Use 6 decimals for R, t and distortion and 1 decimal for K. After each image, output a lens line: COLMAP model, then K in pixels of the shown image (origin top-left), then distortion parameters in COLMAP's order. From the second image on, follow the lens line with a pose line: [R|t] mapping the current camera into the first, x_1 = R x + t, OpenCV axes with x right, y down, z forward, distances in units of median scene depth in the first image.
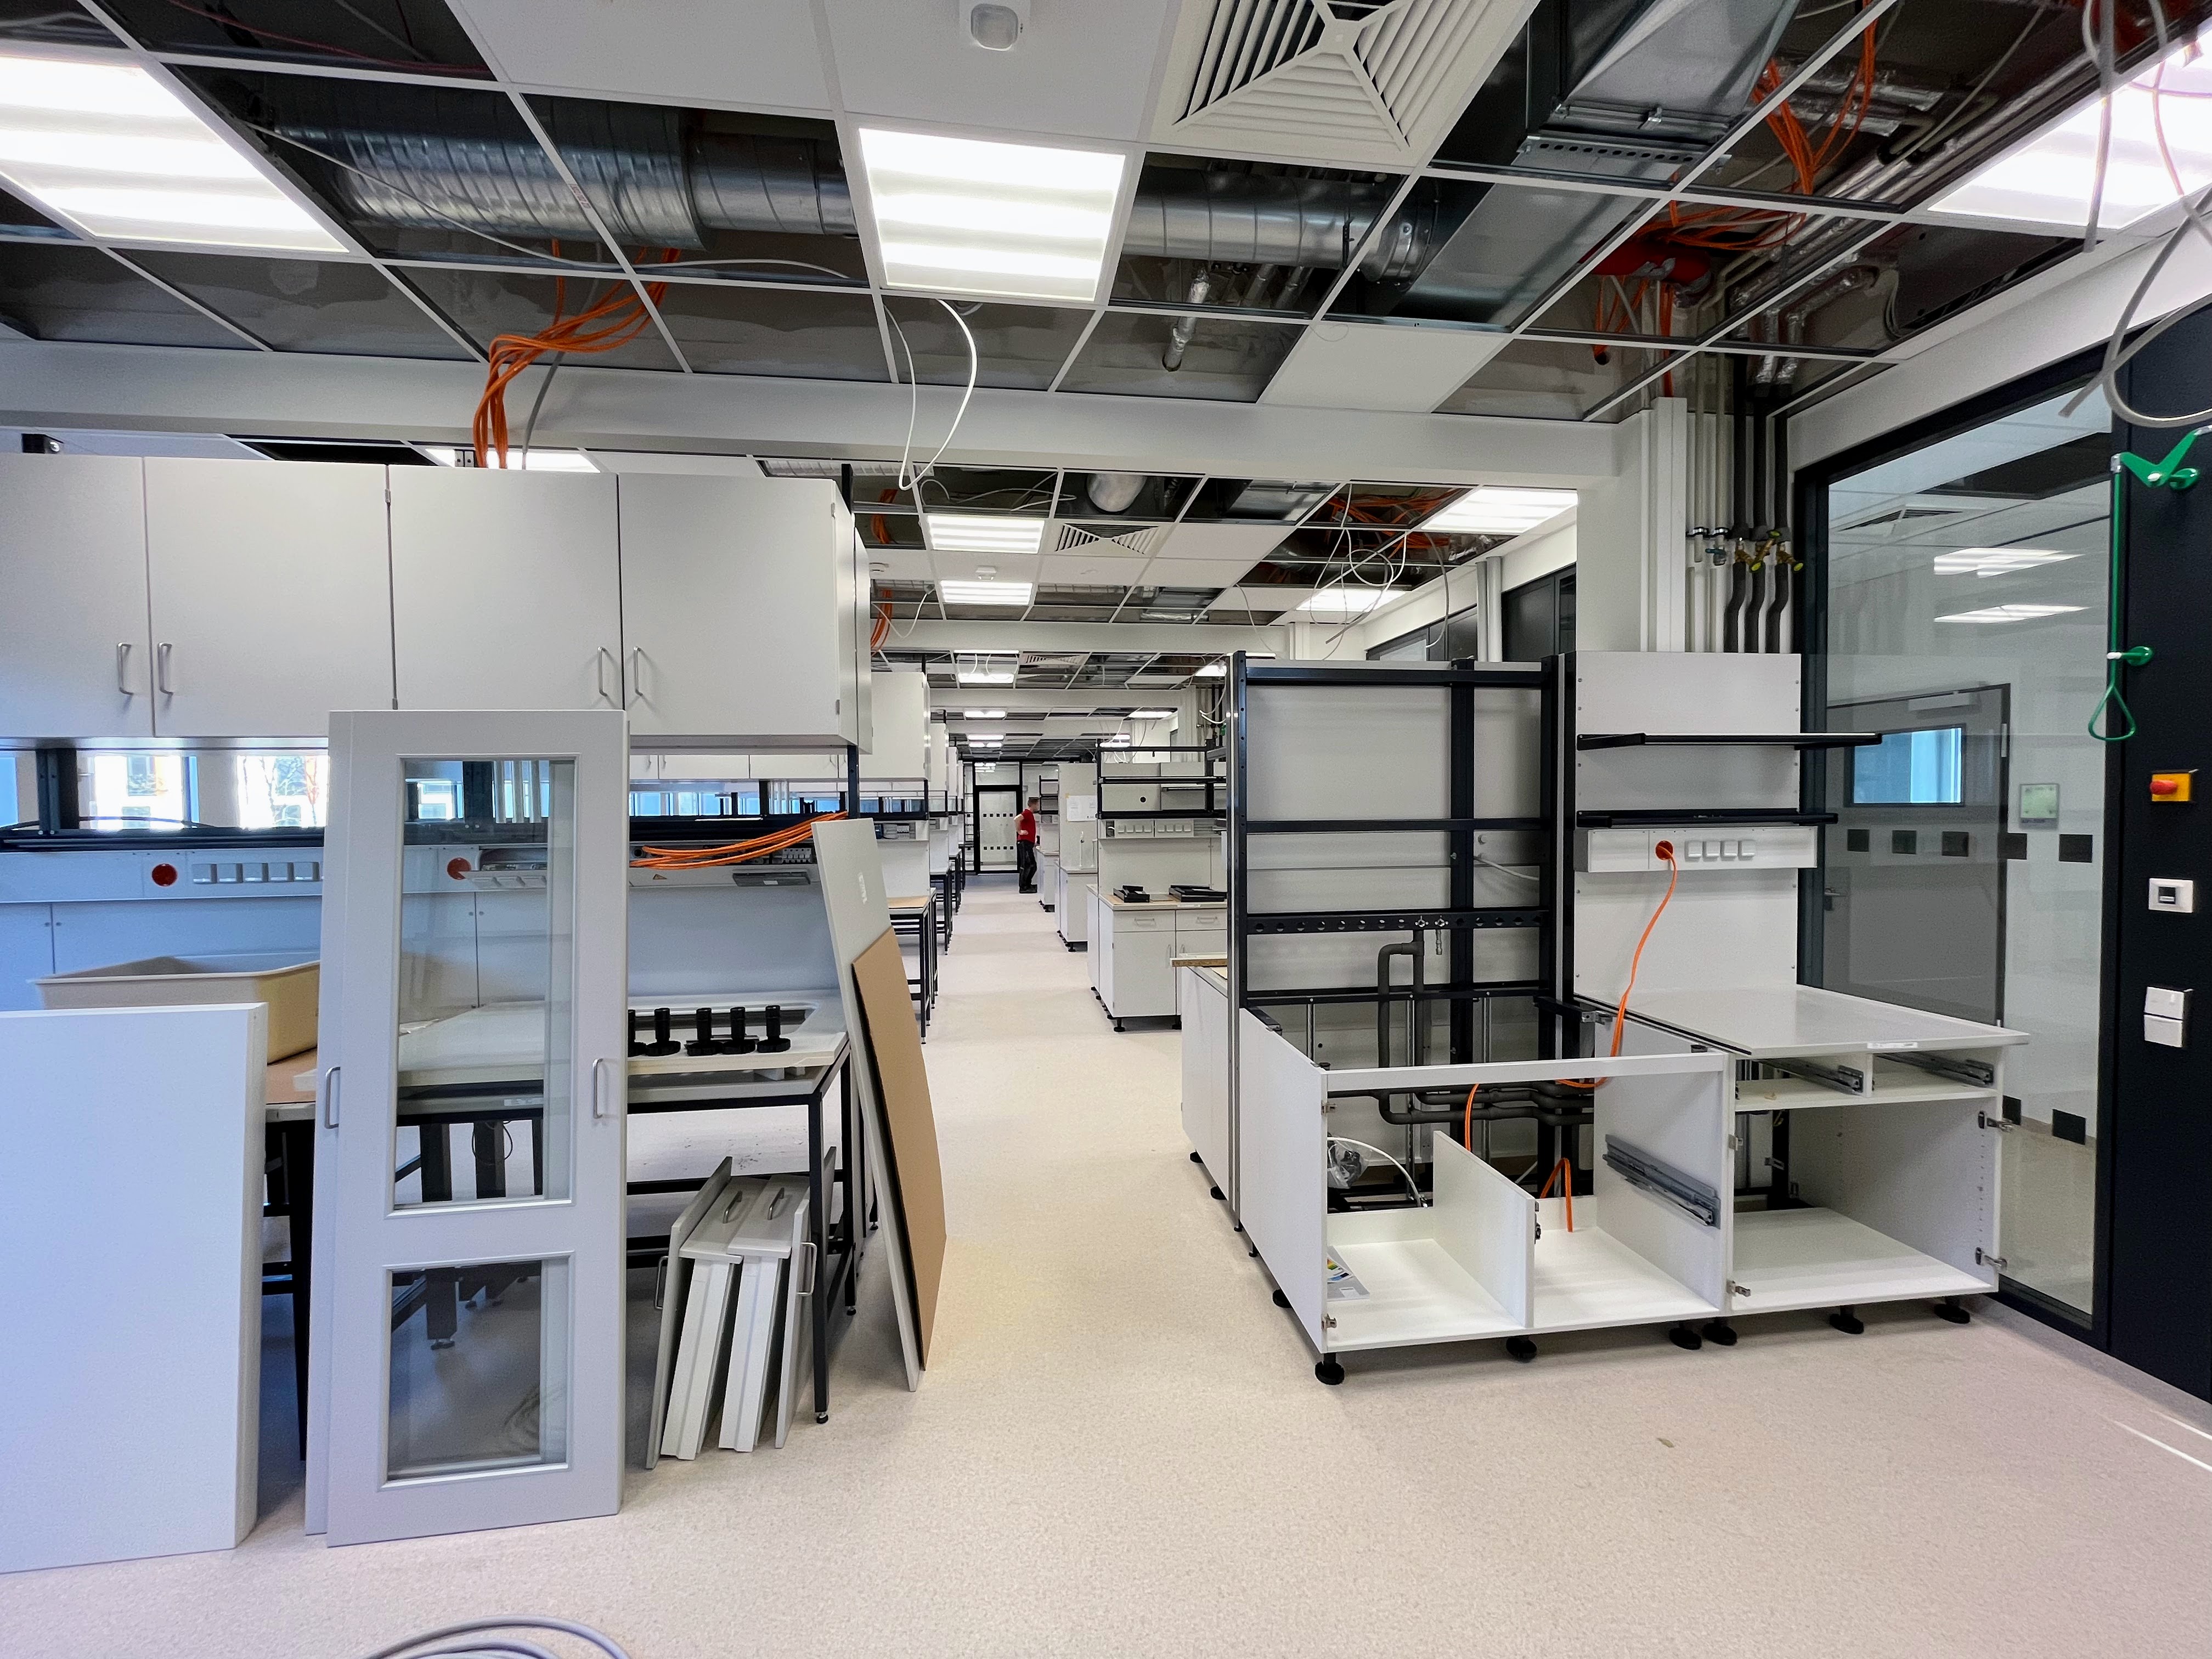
lens RADIAL K [[903.8, 0, 1106.0], [0, 903.8, 829.5], [0, 0, 1]] dist [-0.002088, -0.000386]
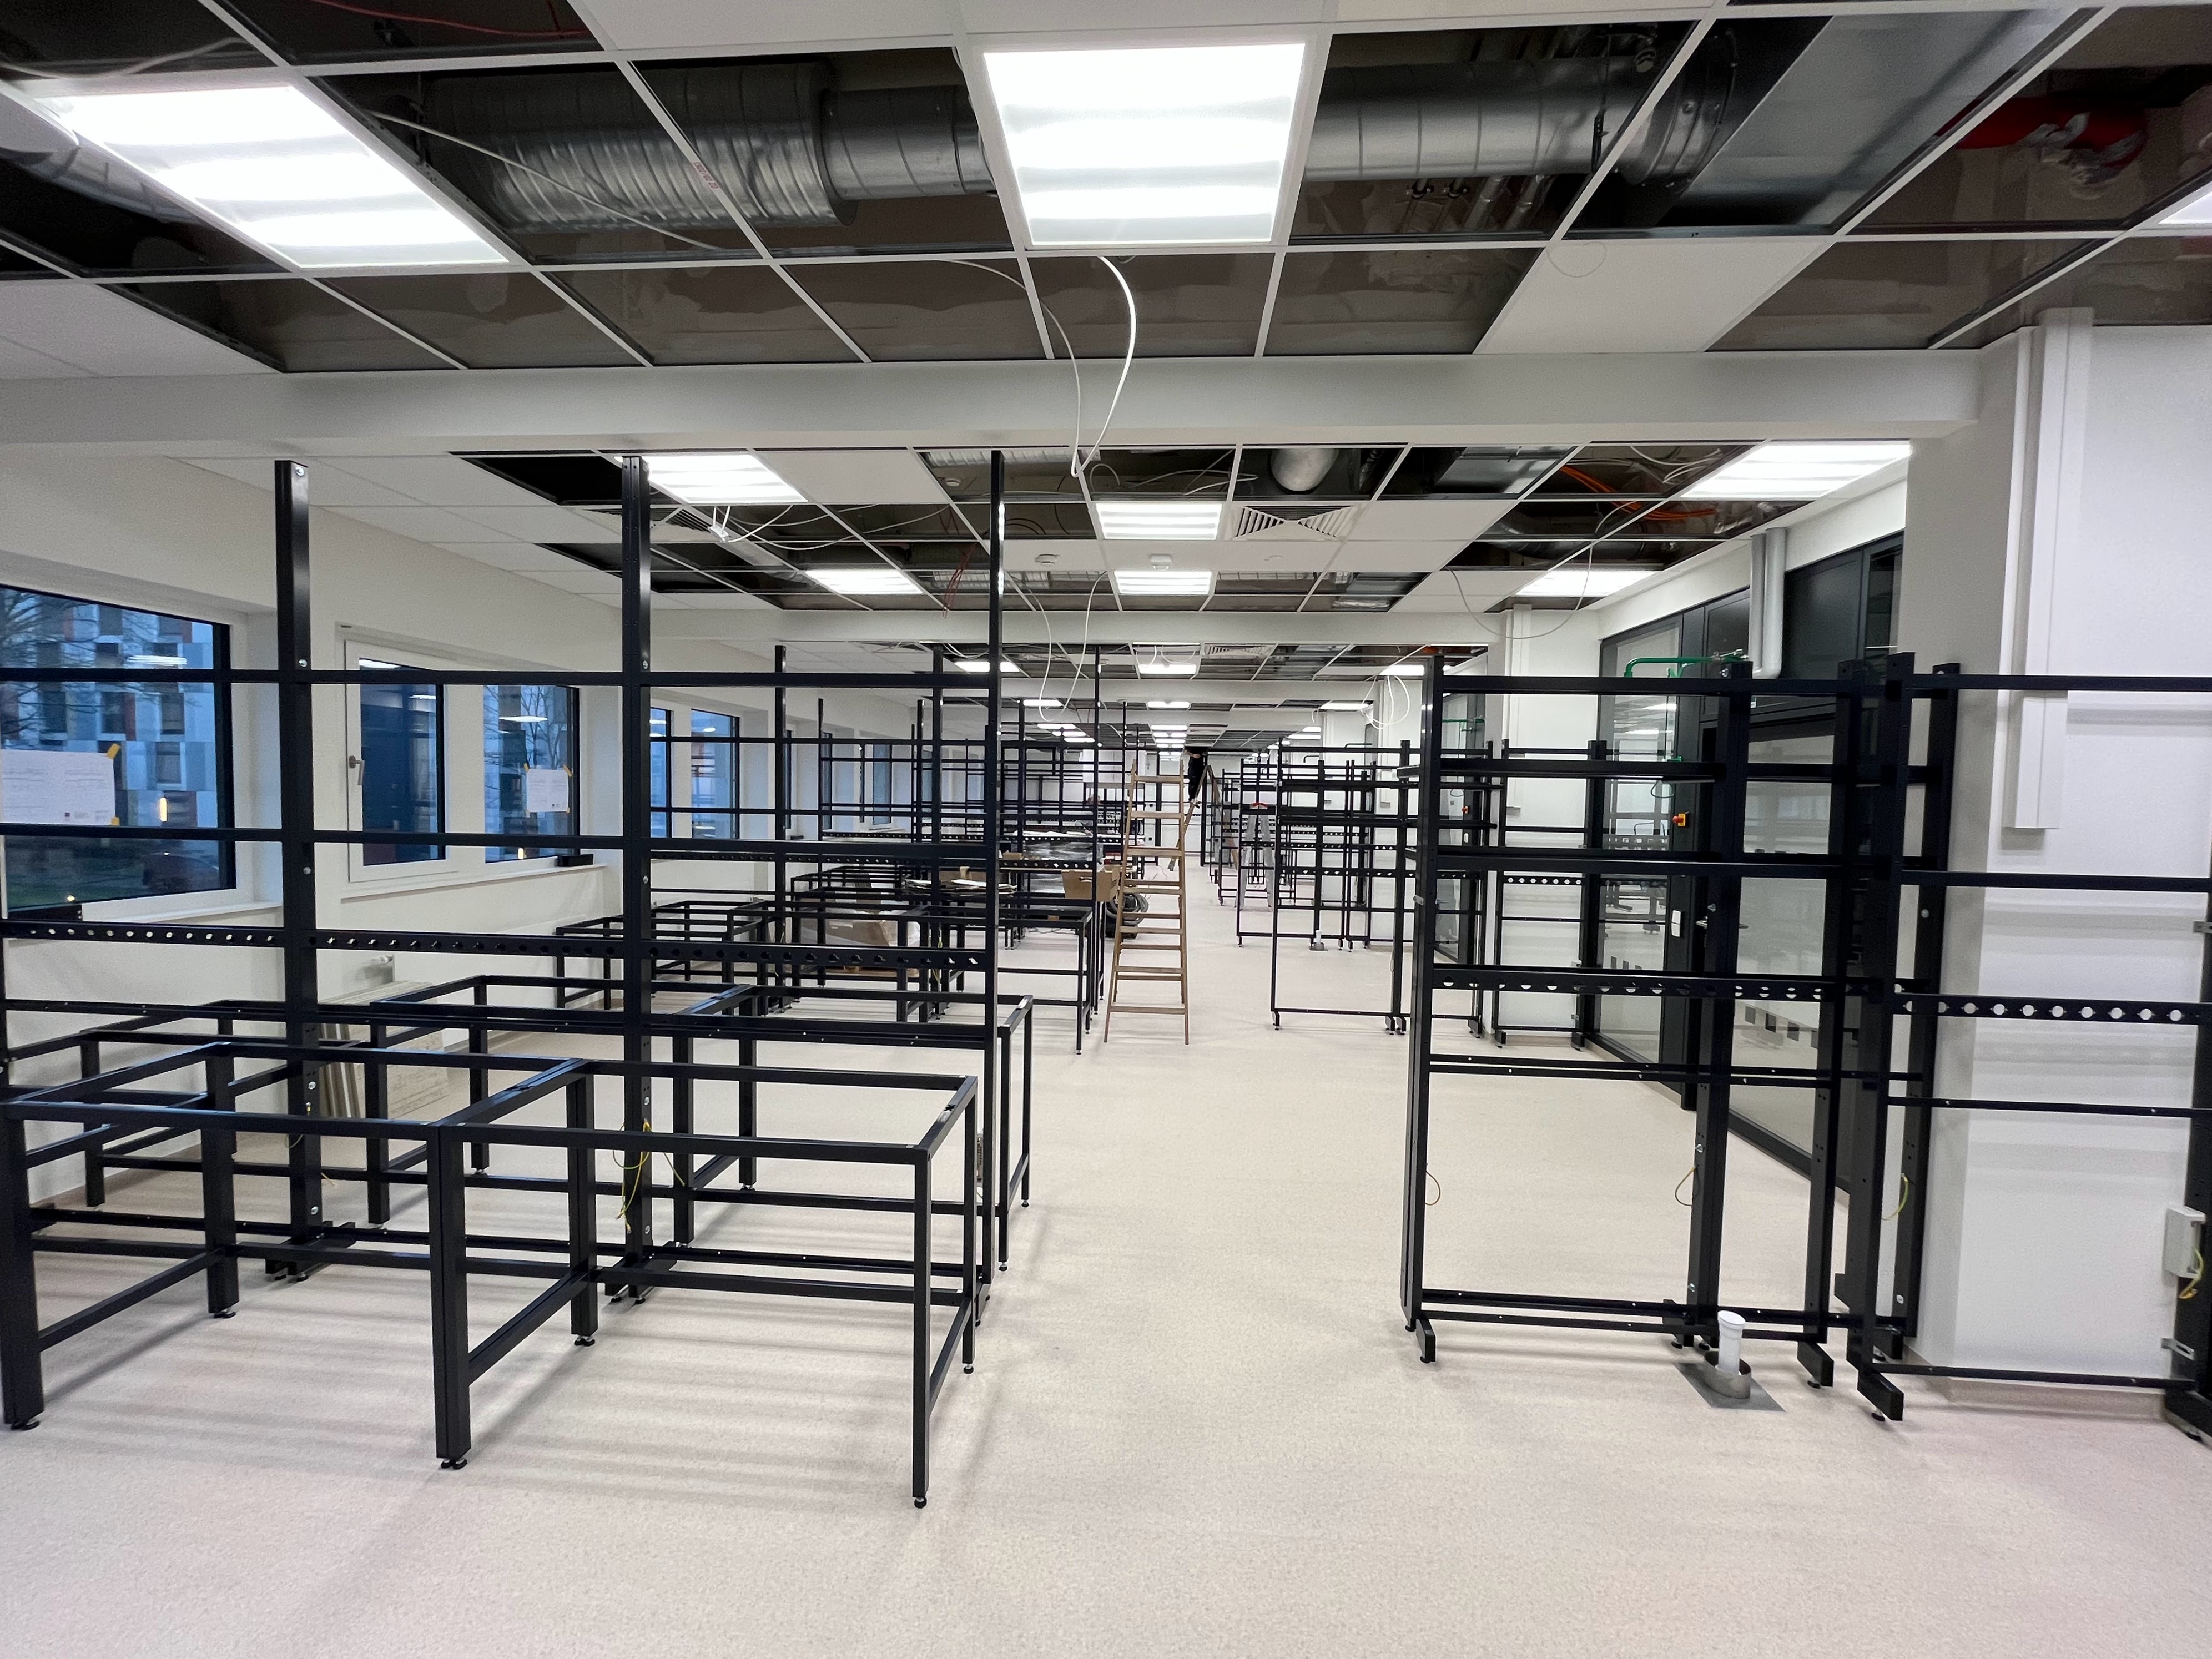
lens RADIAL K [[903.8, 0, 1106.0], [0, 903.8, 829.5], [0, 0, 1]] dist [-0.002088, -0.000386]
pose [[0.977389, 0.037835, -0.208038, 0.025173], [-0.033913, 0.999174, 0.022390, -0.041071], [0.208714, -0.014829, 0.977864, 0.107960]]
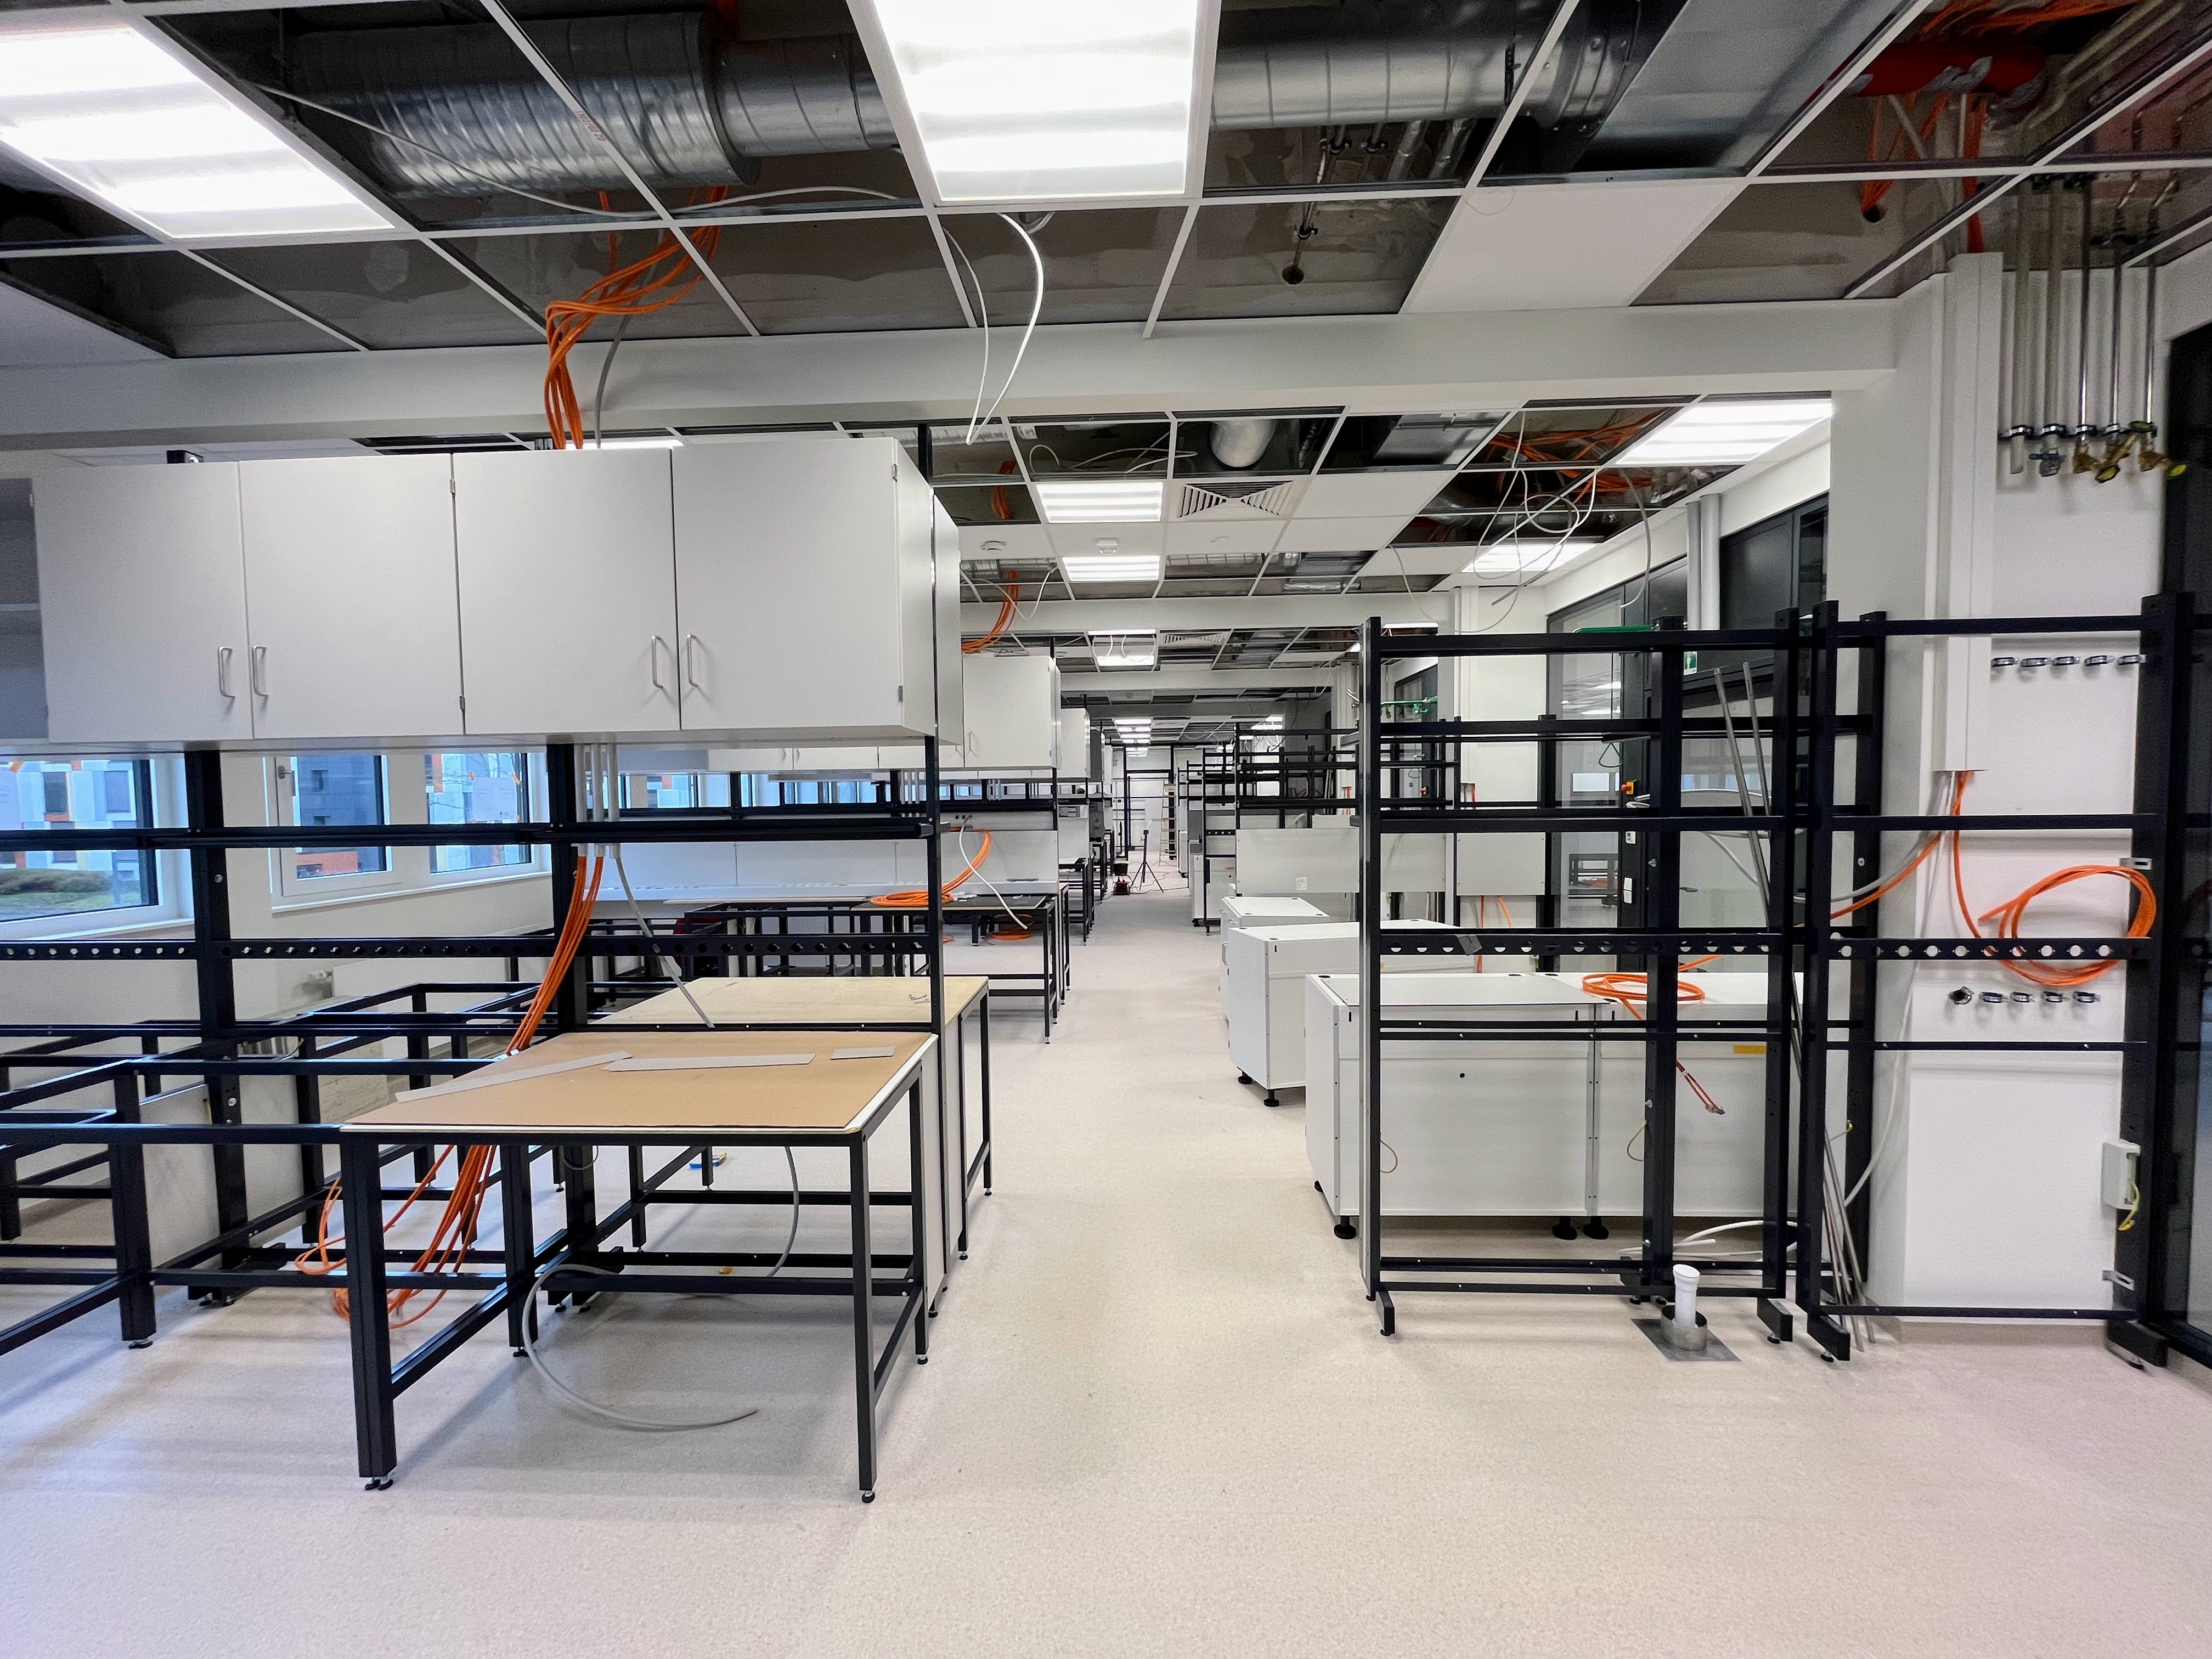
lens RADIAL K [[893.4, 0, 1108.0], [0, 893.4, 830.9], [0, 0, 1]] dist [-0.002534, -0.000078]
pose [[0.983704, 0.004810, -0.179730, 0.052532], [-0.000841, 0.999754, 0.022153, -0.017073], [0.179793, -0.021641, 0.983466, 0.136682]]
